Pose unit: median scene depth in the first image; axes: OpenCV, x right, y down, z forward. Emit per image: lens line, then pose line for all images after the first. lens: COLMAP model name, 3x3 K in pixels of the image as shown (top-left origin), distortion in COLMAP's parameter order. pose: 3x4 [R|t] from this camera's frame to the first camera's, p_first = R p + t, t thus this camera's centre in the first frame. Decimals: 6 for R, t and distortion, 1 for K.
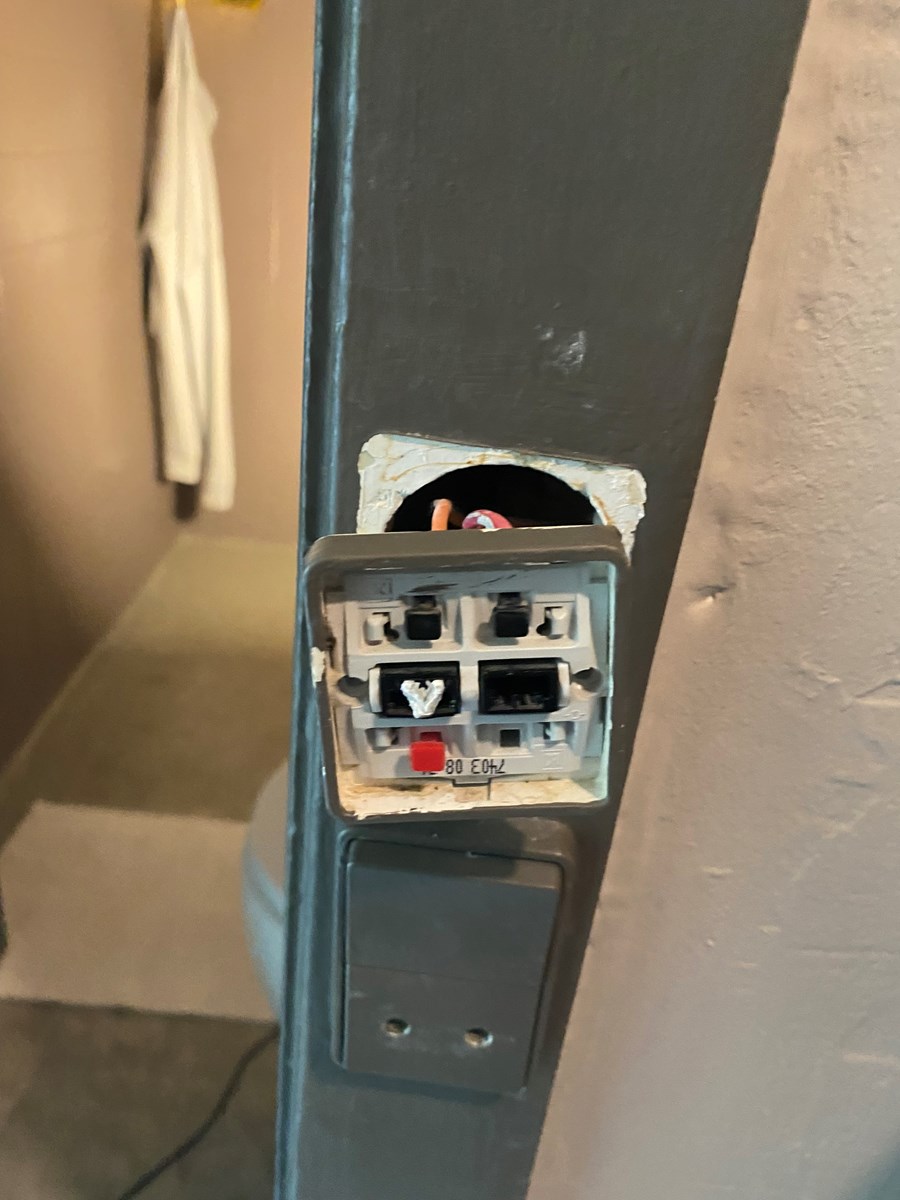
lens RADIAL K [[1003.5, 0, 451.6], [0, 1003.5, 618.1], [0, 0, 1]] dist [0.004380, -0.010735]
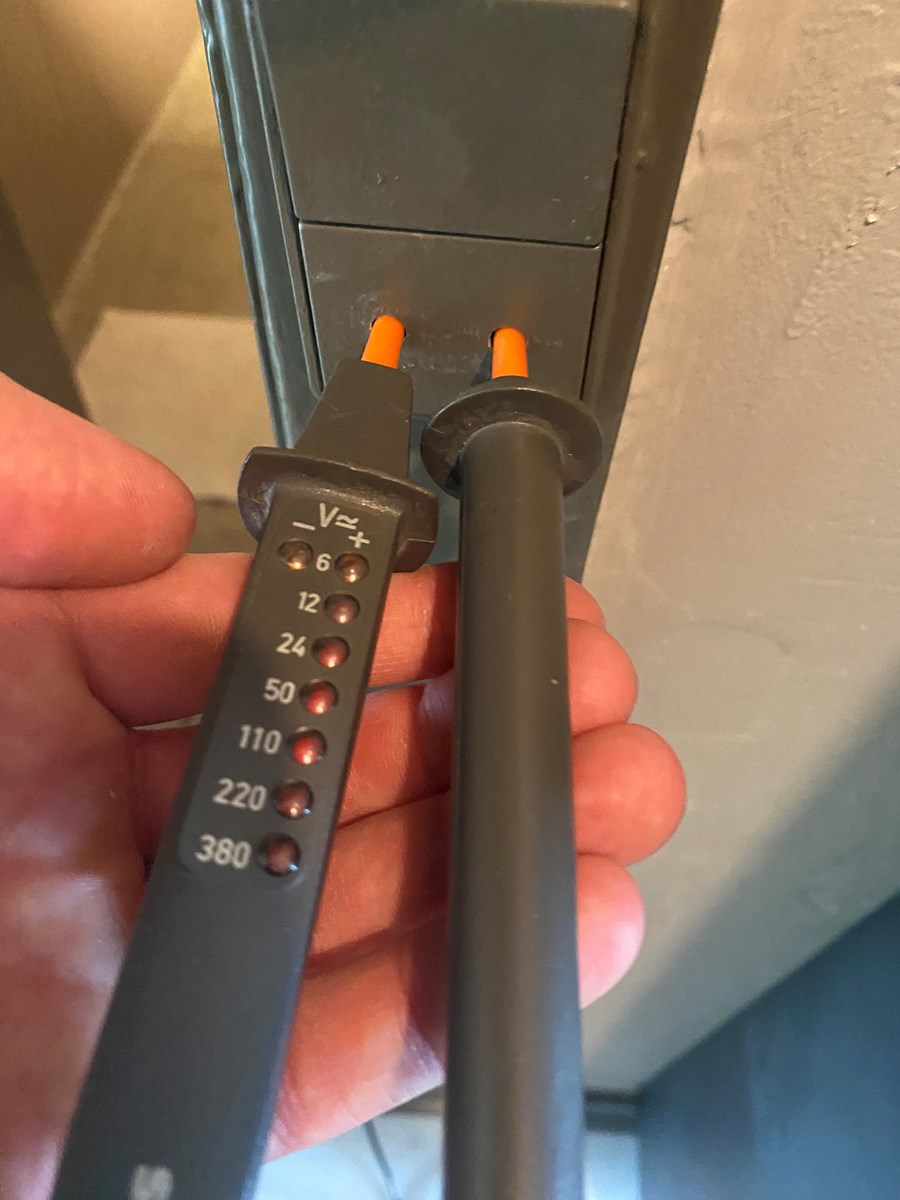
lens RADIAL K [[869.4, 0, 450.0], [0, 869.4, 600.0], [0, 0, 1]] dist [0.000623, -0.001108]
pose [[0.993524, -0.006671, -0.113427, 0.048844], [0.051827, 0.914983, 0.400150, 0.313279], [0.101115, -0.403437, 0.909403, 0.364054]]
